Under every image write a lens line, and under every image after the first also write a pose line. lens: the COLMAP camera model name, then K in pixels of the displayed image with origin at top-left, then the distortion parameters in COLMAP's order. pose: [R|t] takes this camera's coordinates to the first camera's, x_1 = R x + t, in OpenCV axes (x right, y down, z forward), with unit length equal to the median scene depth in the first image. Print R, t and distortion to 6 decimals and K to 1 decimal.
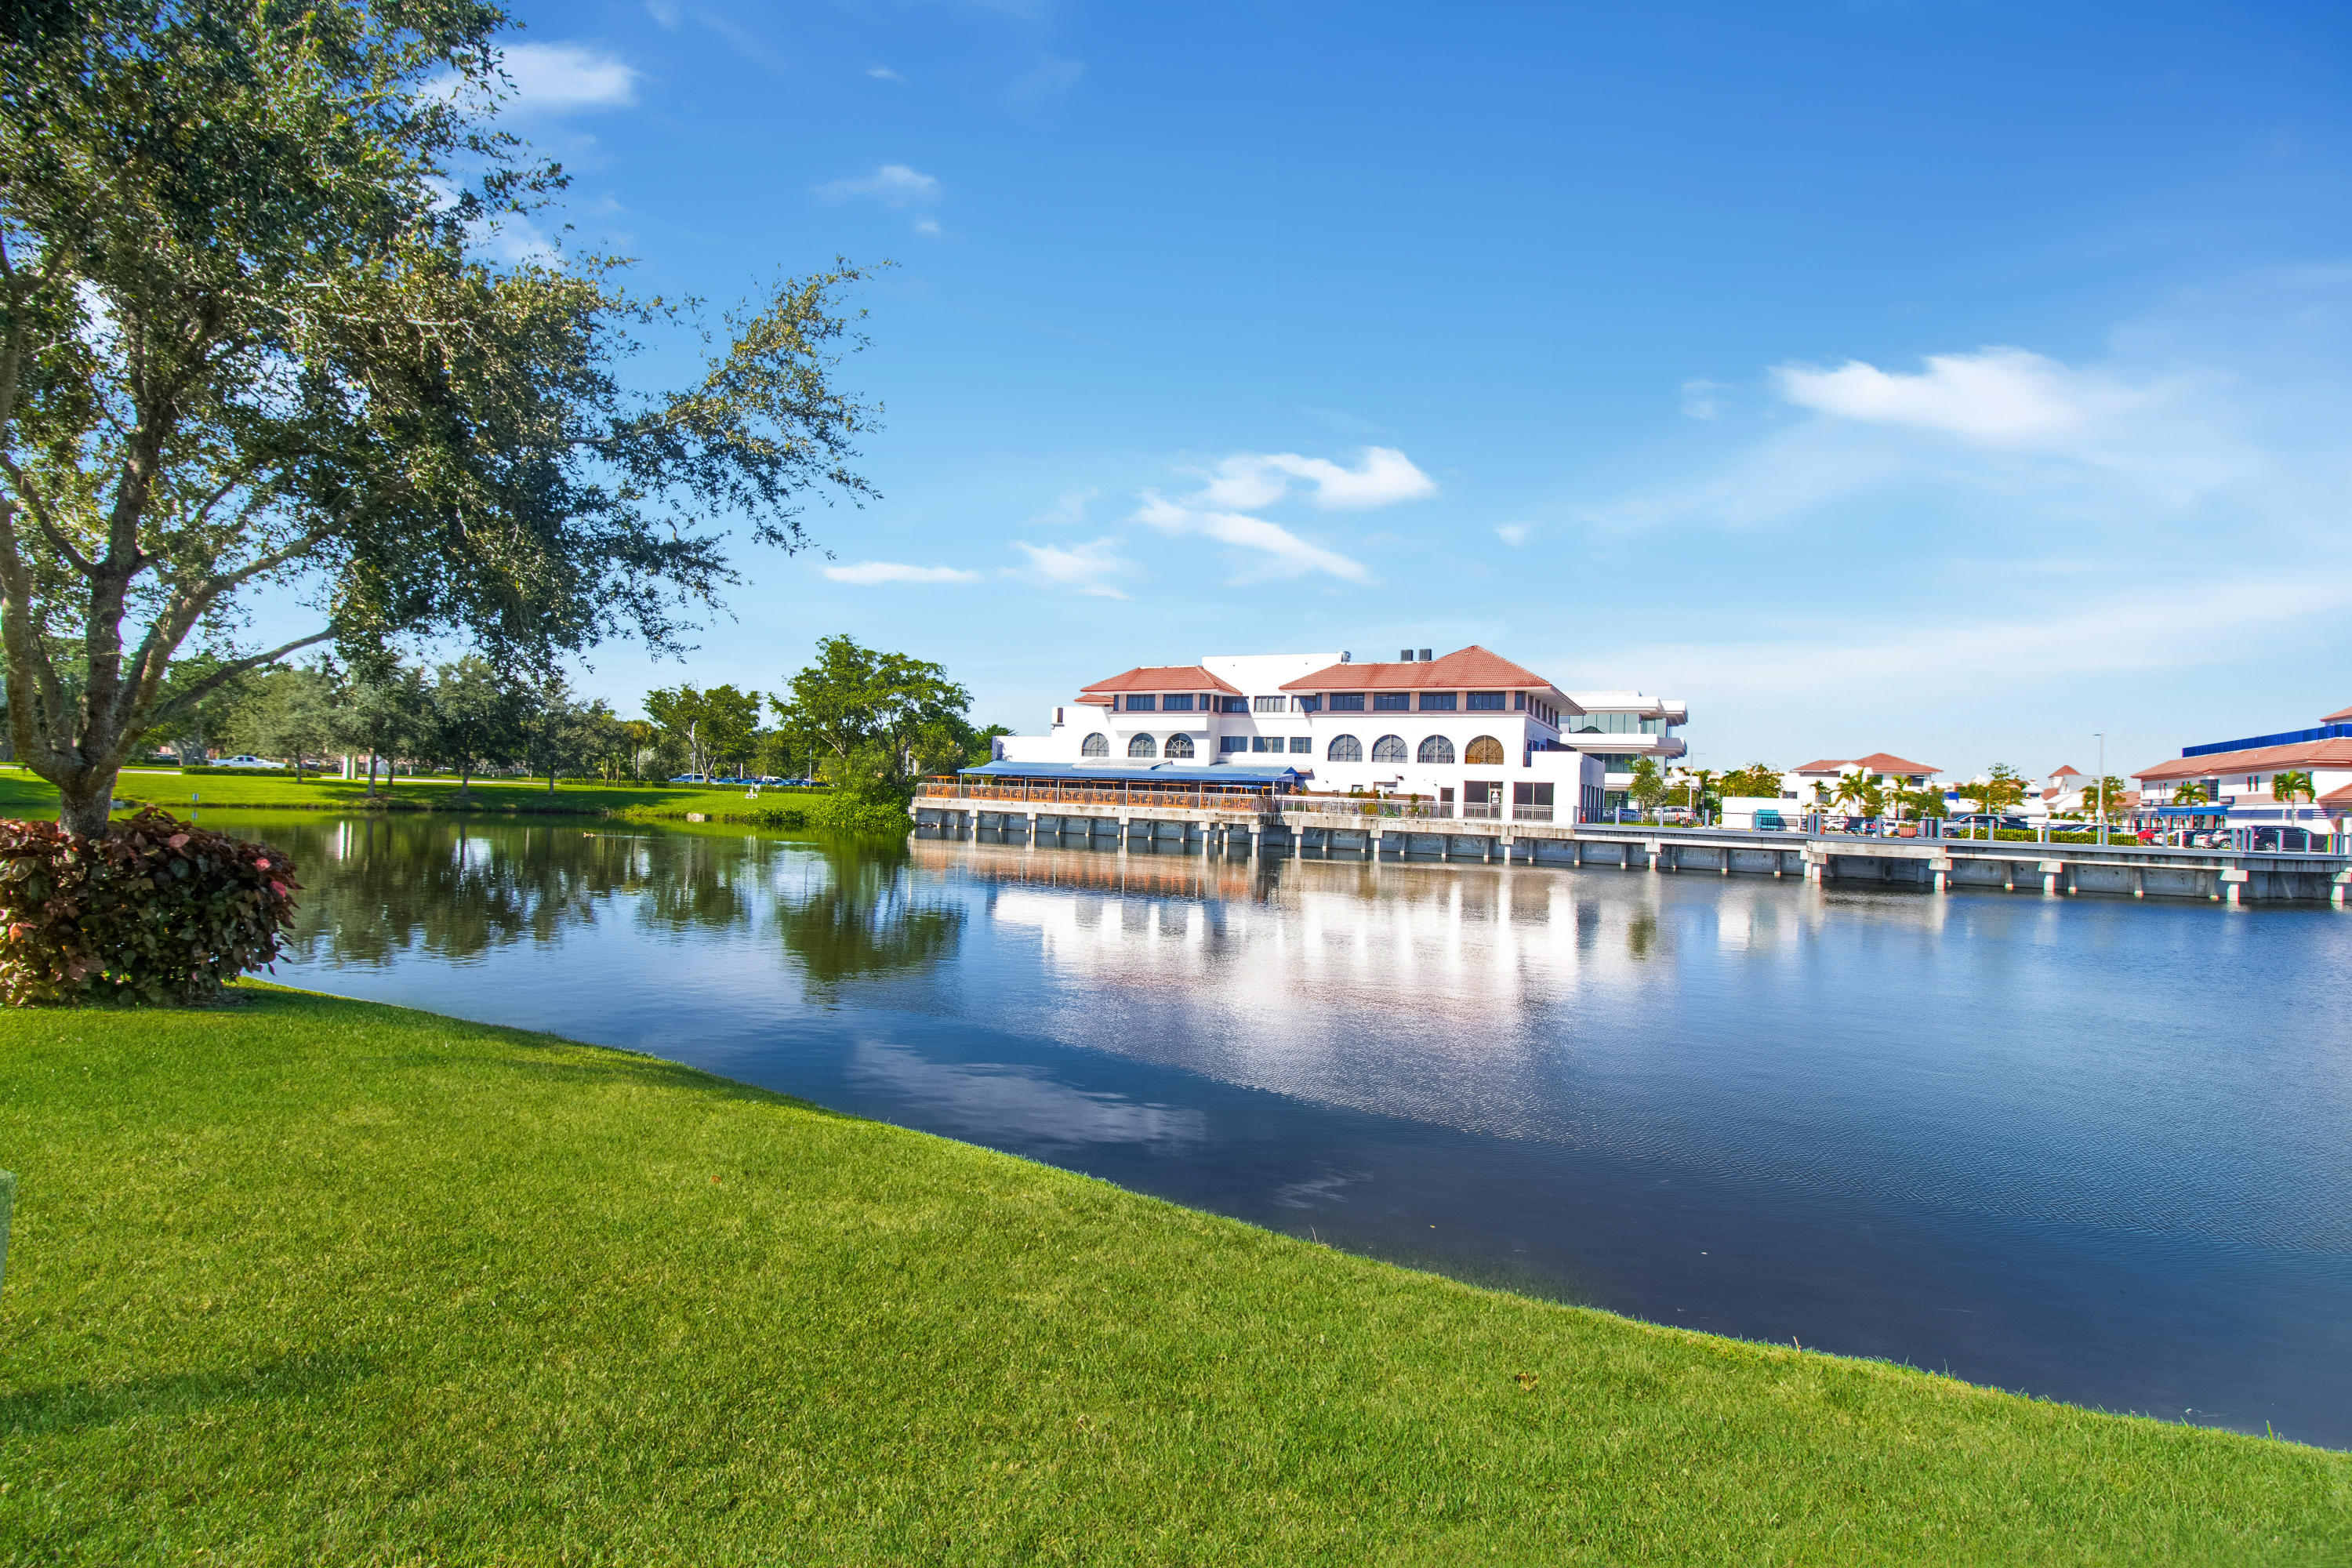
lens RADIAL K [[1092.5, 0, 1165.0], [0, 1092.5, 779.0], [0, 0, 1]] dist [0.002375, -0.014193]
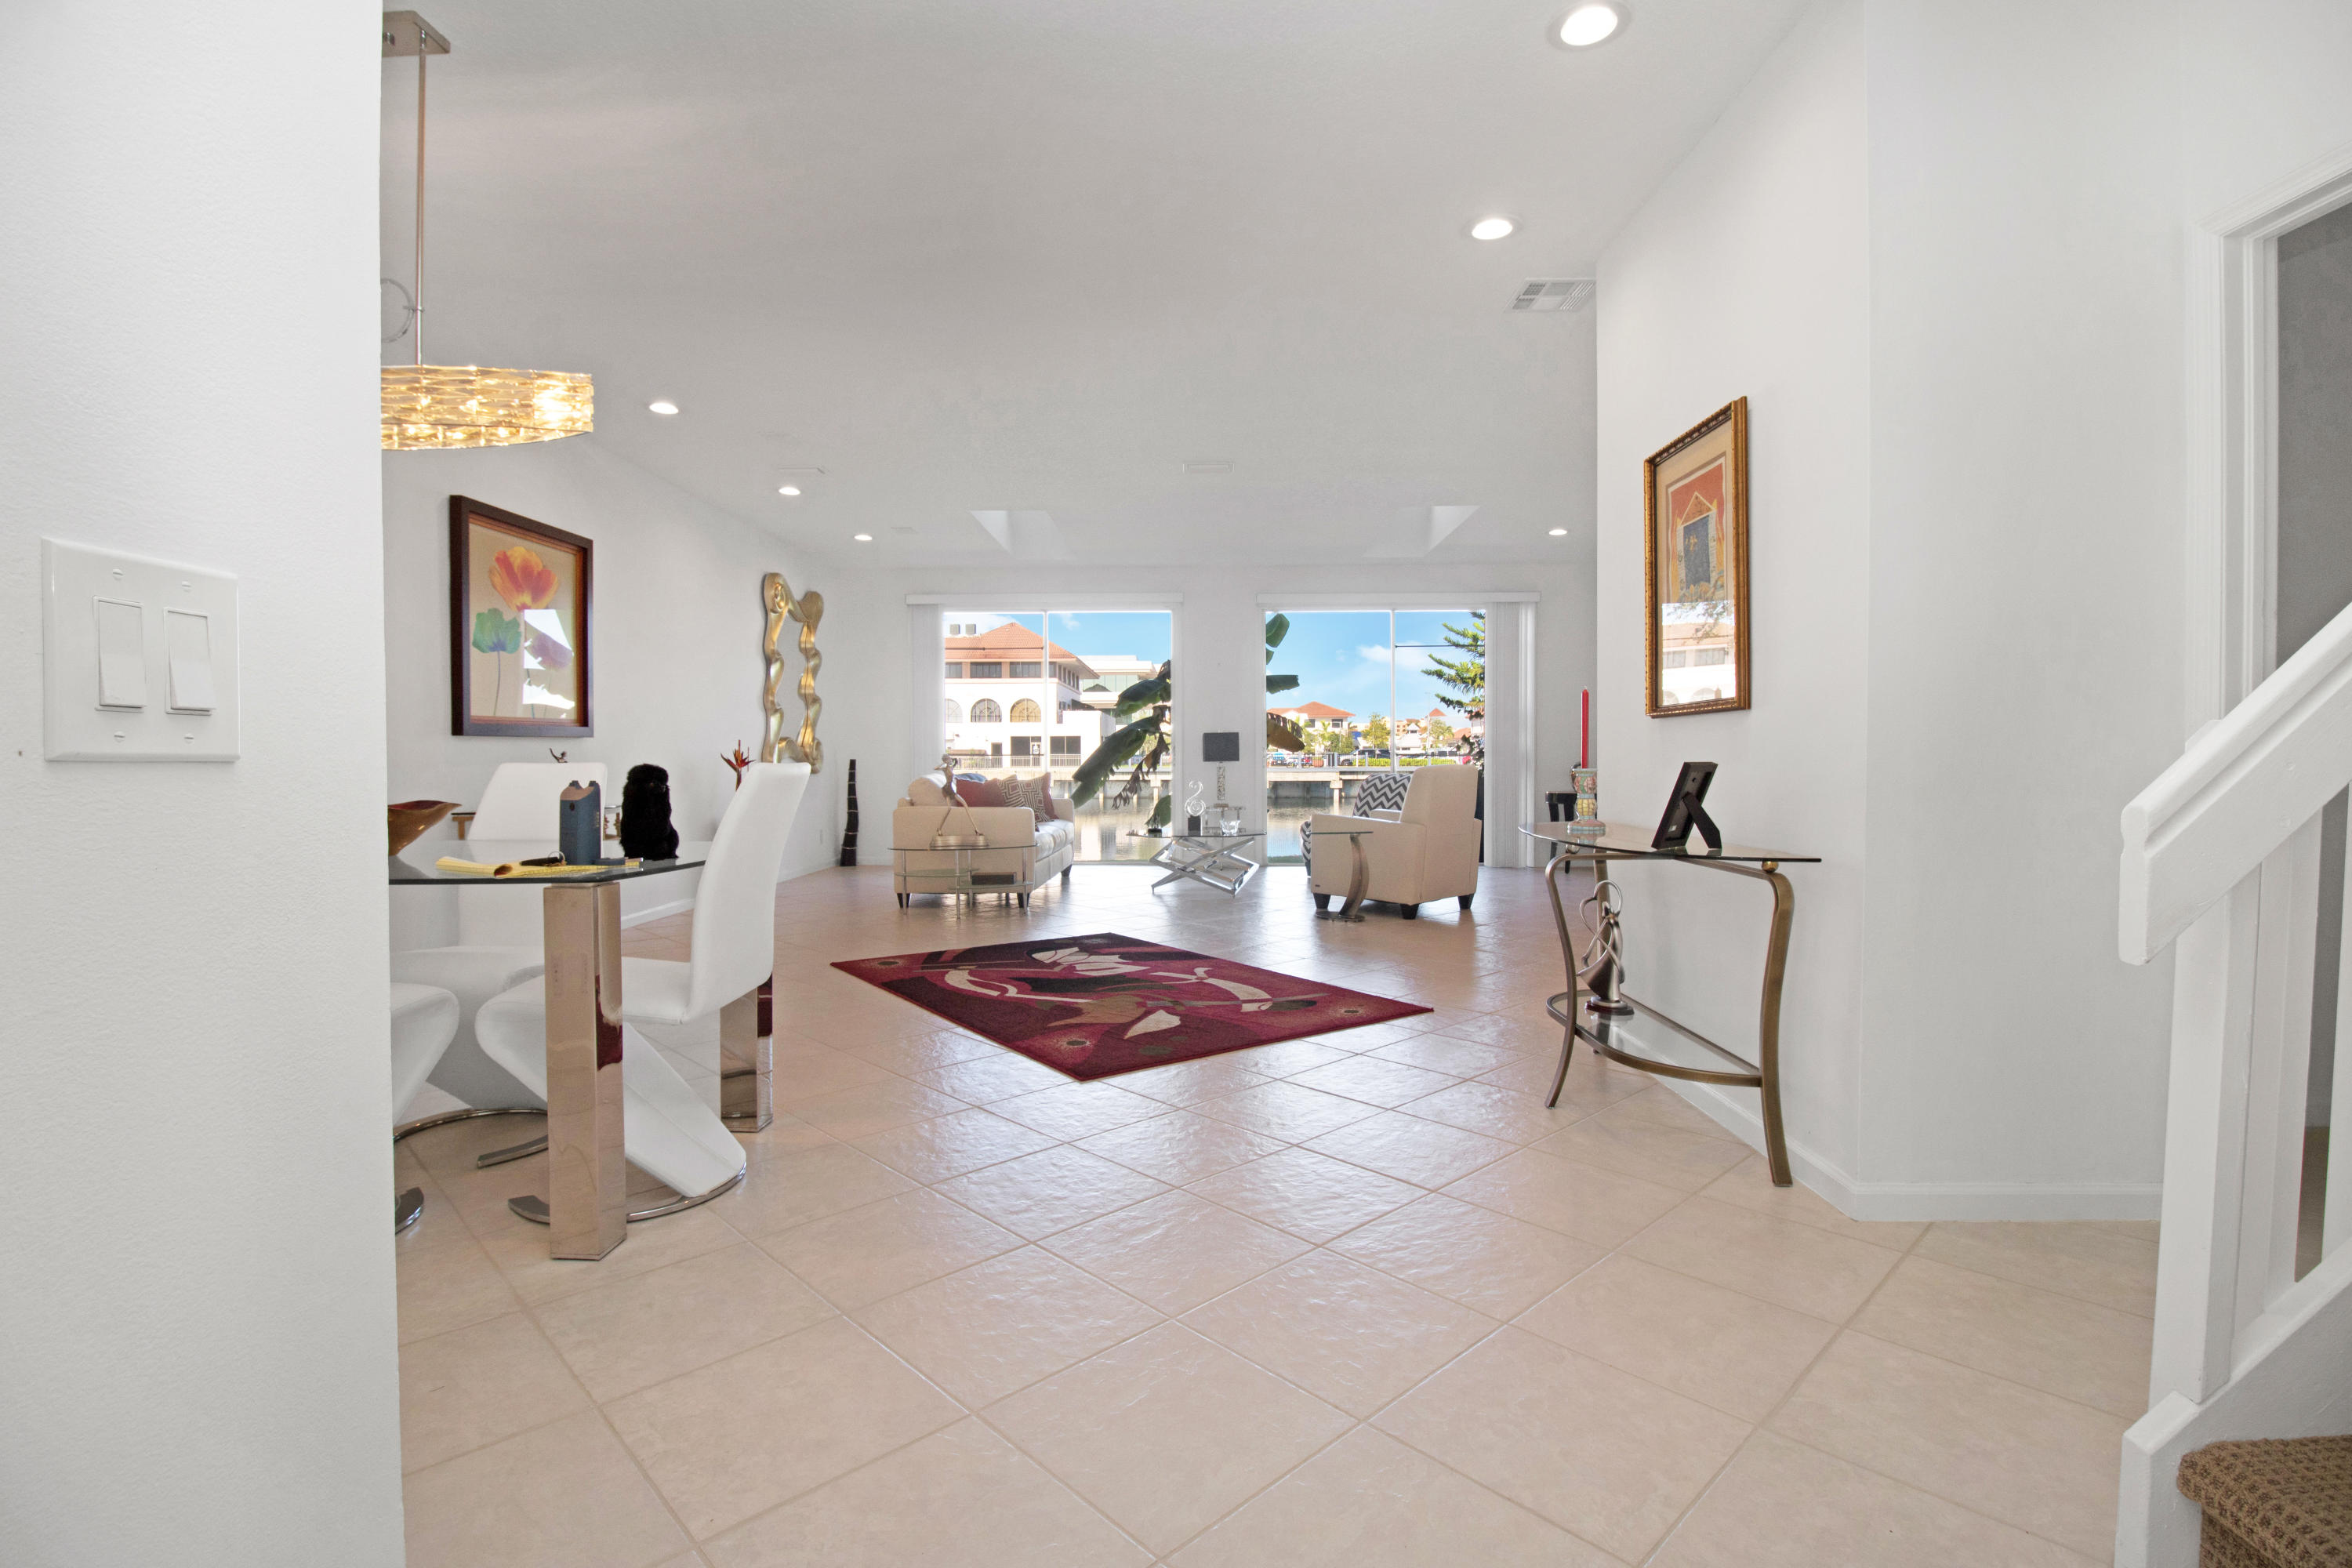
lens RADIAL K [[1101.5, 0, 1166.5], [0, 1101.5, 774.0], [0, 0, 1]] dist [0.000479, -0.012714]
pose [[0.904349, -0.047025, 0.424195, -0.086563], [0.031188, 0.998536, 0.044205, -0.005314], [-0.425652, -0.026747, 0.904492, -0.170717]]
